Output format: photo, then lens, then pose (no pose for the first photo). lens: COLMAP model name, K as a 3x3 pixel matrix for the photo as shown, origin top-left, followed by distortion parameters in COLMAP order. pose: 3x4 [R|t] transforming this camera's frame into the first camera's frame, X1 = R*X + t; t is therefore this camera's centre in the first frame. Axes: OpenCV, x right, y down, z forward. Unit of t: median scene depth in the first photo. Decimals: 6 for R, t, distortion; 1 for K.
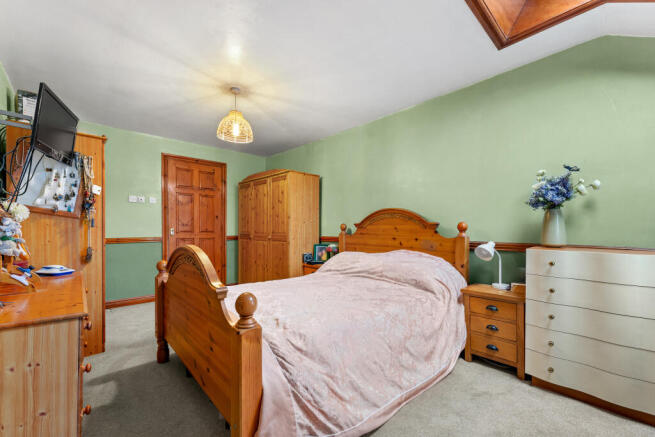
lens RADIAL K [[271.9, 0, 327.7], [0, 271.9, 229.2], [0, 0, 1]] dist [-0.000881, -0.000069]
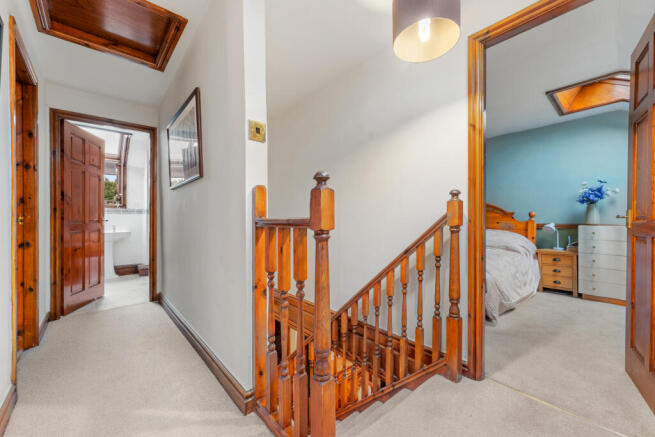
lens RADIAL K [[269.0, 0, 323.1], [0, 269.0, 218.7], [0, 0, 1]] dist [-0.004064, -0.000227]
pose [[0.999553, -0.005095, -0.029467, -0.865102], [0.004984, 0.999980, -0.003817, 0.020060], [0.029486, 0.003669, 0.999558, -0.795241]]
